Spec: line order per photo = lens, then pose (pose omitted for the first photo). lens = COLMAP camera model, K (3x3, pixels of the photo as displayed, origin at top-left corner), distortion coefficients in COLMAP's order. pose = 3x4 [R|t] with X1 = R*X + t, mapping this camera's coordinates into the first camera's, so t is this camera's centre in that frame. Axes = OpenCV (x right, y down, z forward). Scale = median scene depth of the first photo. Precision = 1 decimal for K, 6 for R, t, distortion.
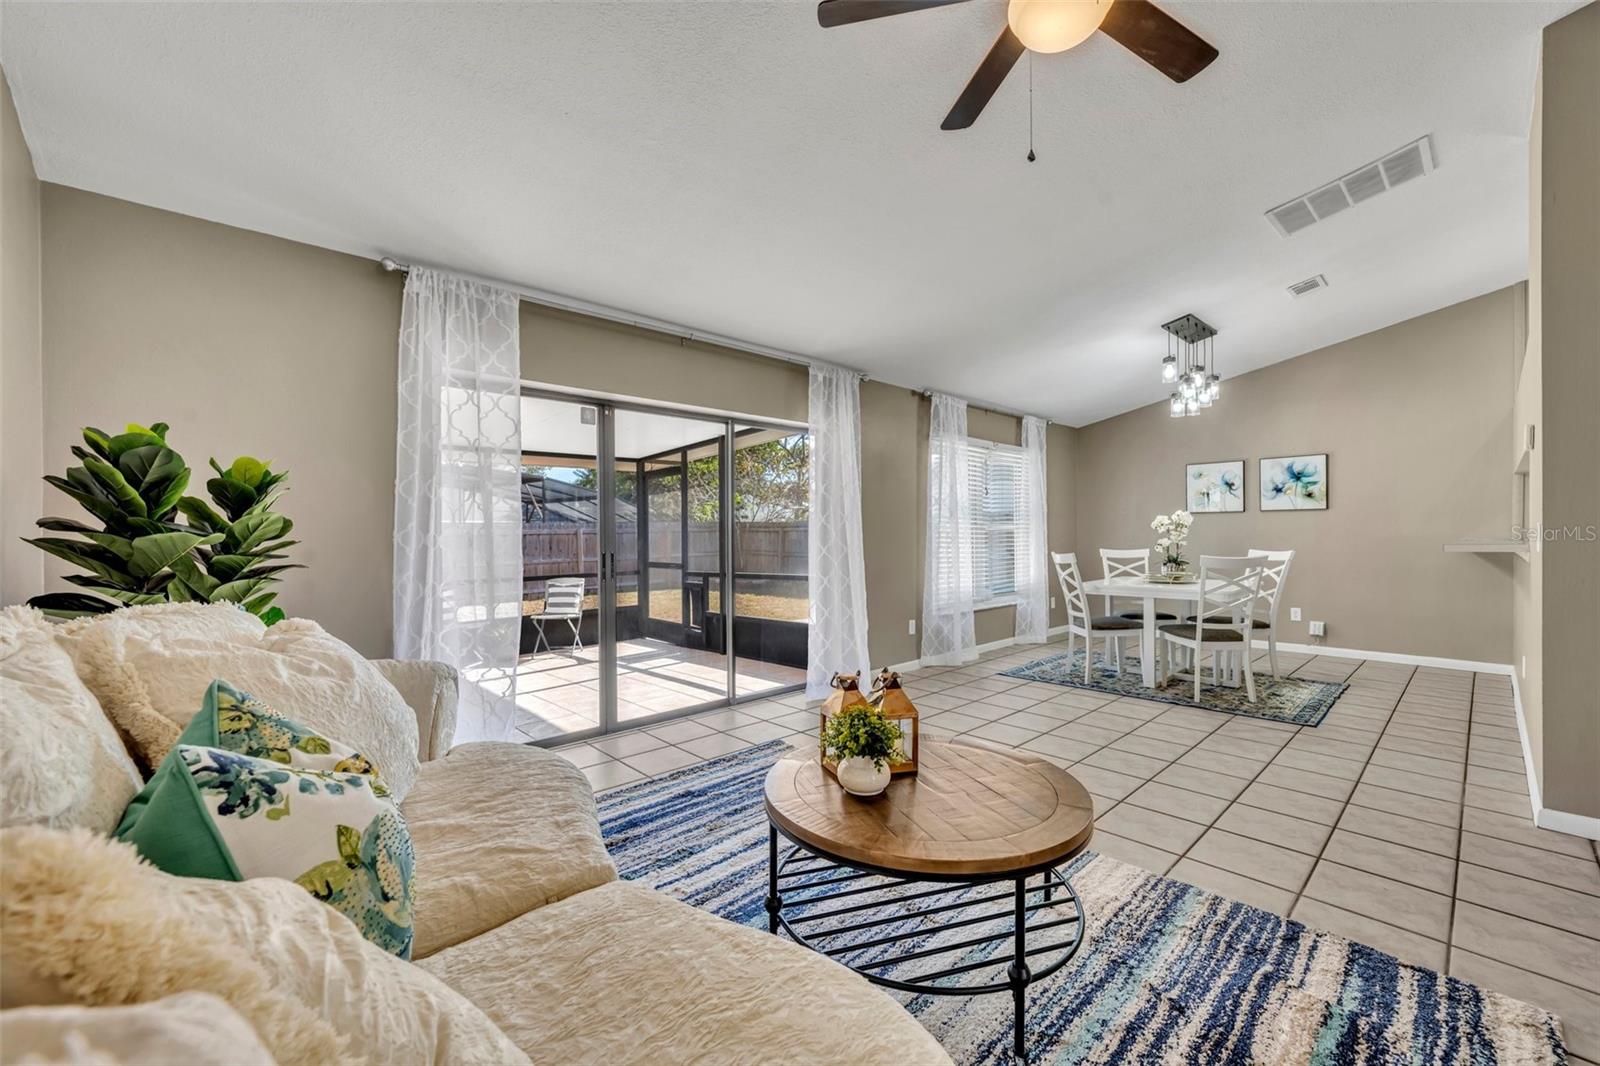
lens RADIAL K [[637.0, 0, 797.0], [0, 637.0, 536.5], [0, 0, 1]] dist [-0.000111, 0.000185]
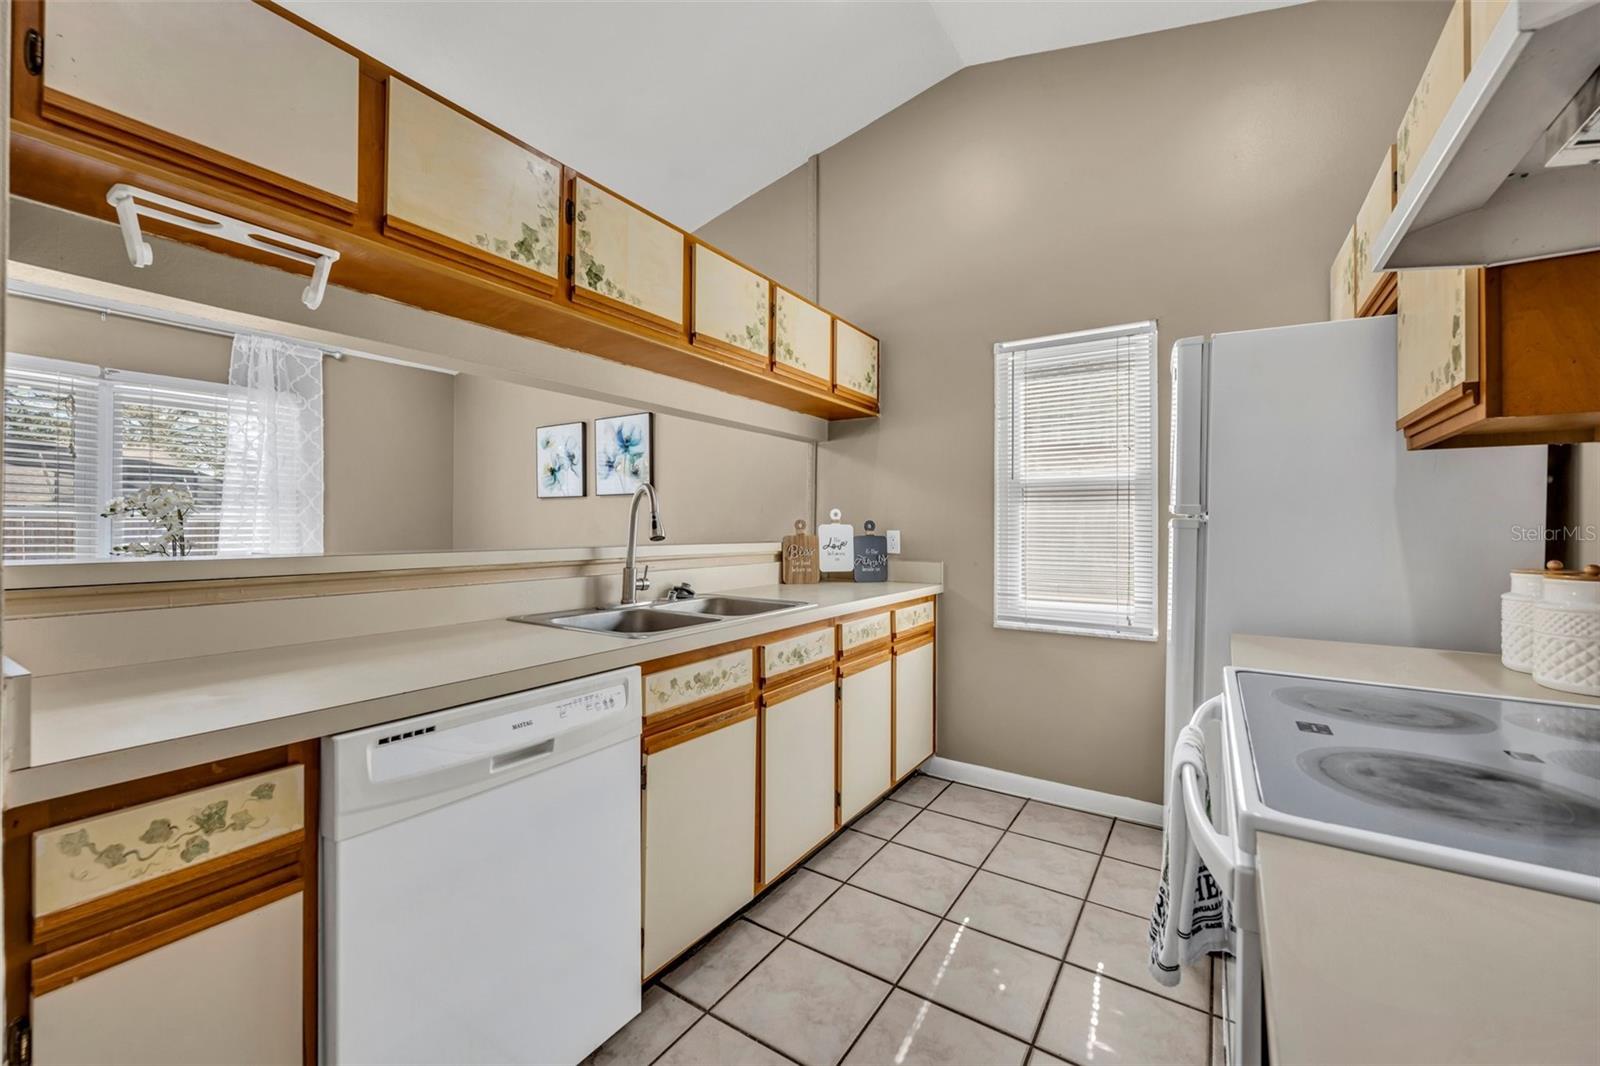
lens RADIAL K [[643.8, 0, 797.4], [0, 643.8, 518.6], [0, 0, 1]] dist [0.000127, 0.000075]
pose [[0.970352, 0.012606, 0.241365, 1.080320], [-0.008839, 0.999822, -0.016683, -0.008707], [-0.241533, 0.014055, 0.970291, 0.394794]]
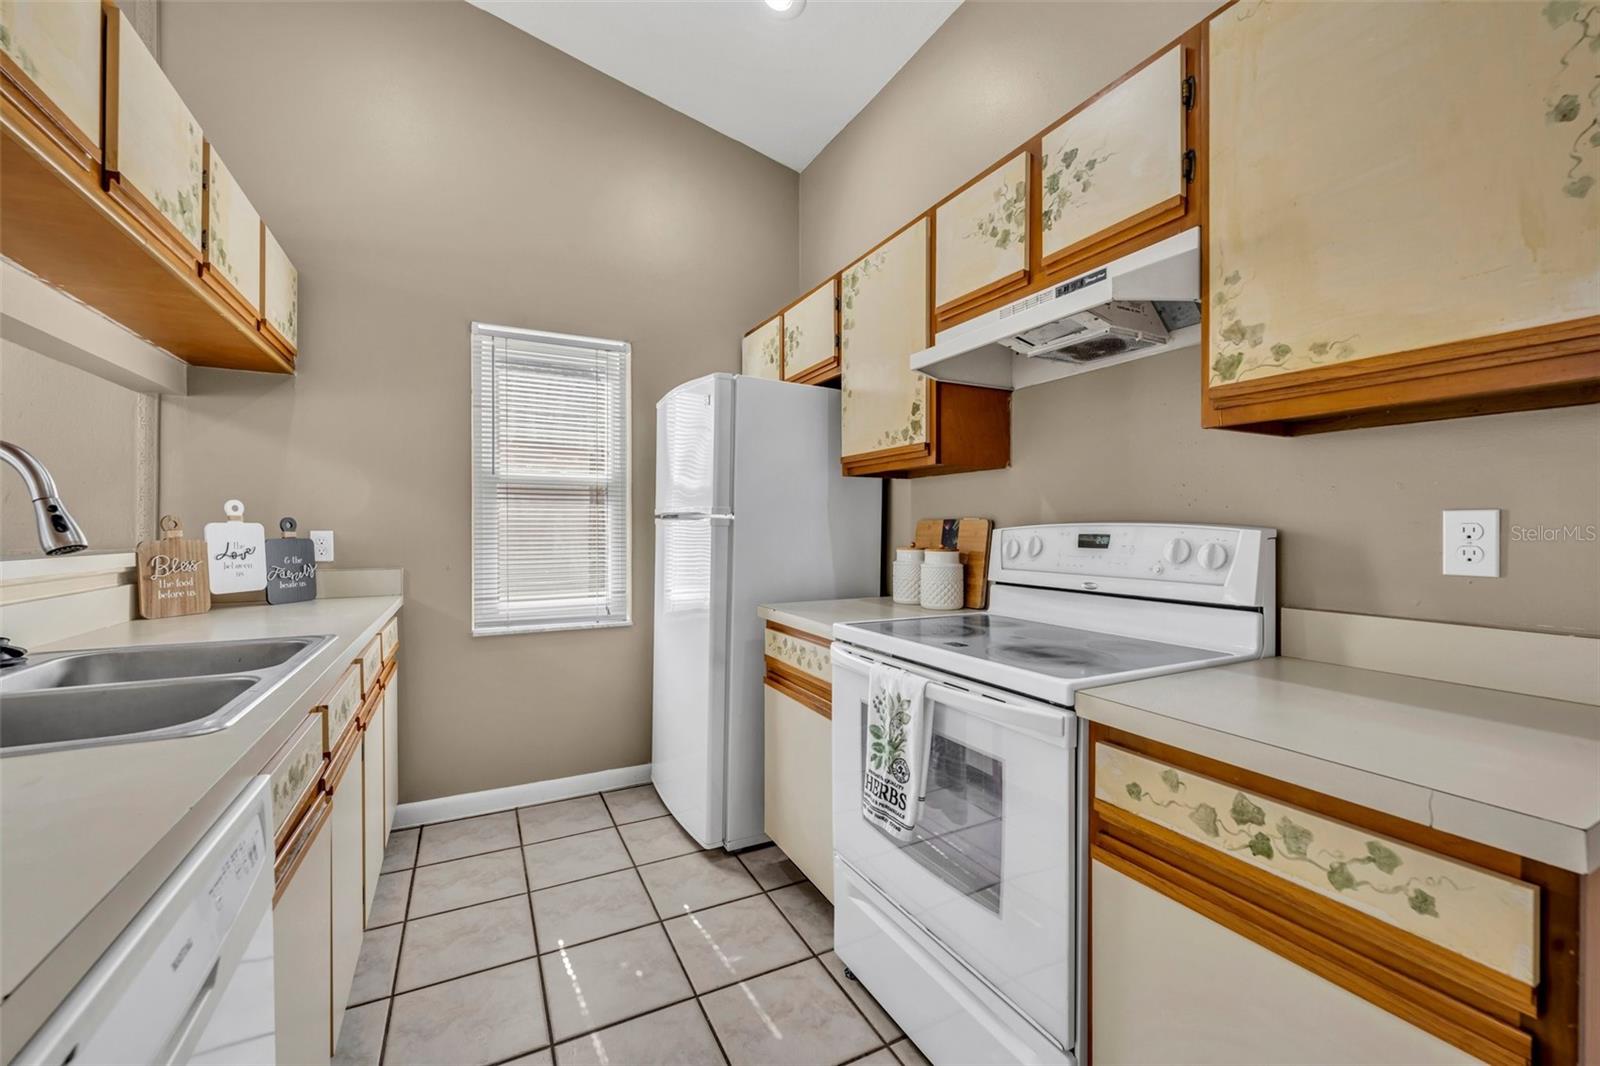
lens RADIAL K [[642.2, 0, 794.9], [0, 642.2, 527.1], [0, 0, 1]] dist [0.001101, 0.000115]
pose [[0.269602, 0.004074, 0.962963, 0.946185], [0.002754, 0.999984, -0.005002, -0.007808], [-0.962968, 0.004001, 0.269587, 0.536897]]
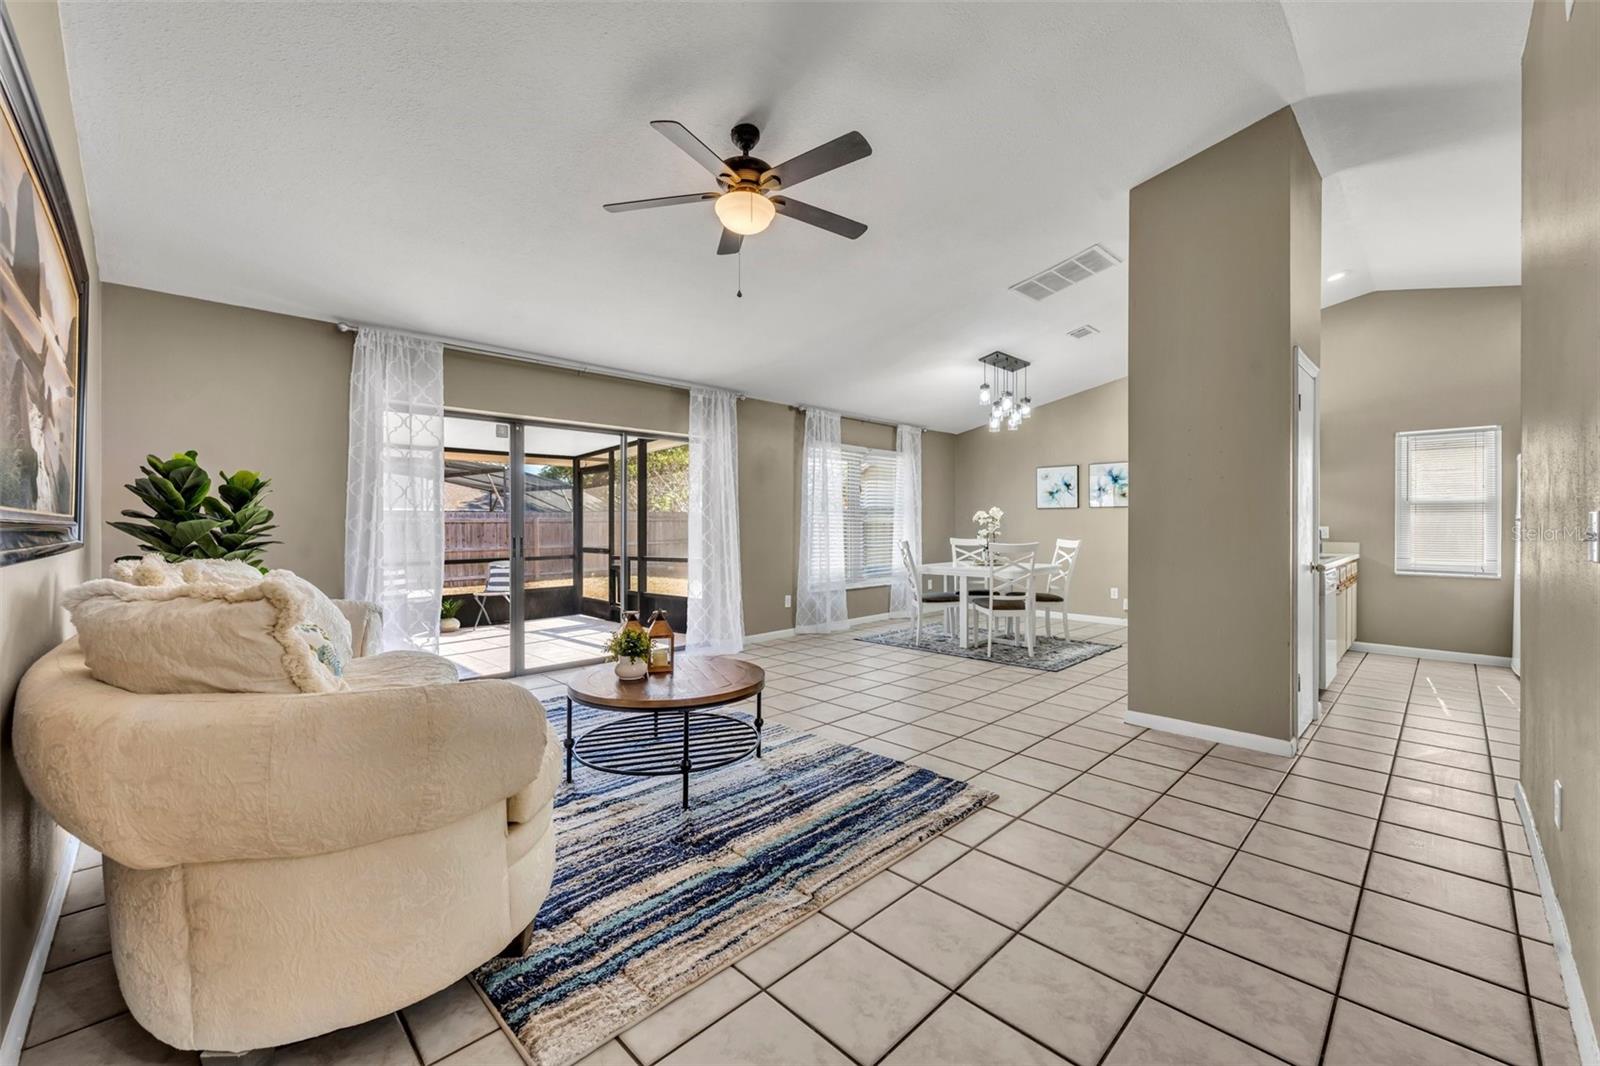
lens RADIAL K [[642.2, 0, 794.9], [0, 642.2, 527.1], [0, 0, 1]] dist [0.001101, 0.000115]
pose [[0.999492, 0.007209, 0.031052, 0.190022], [-0.007212, 0.999974, -0.000023, 0.001011], [-0.031051, -0.000200, 0.999518, -0.270022]]
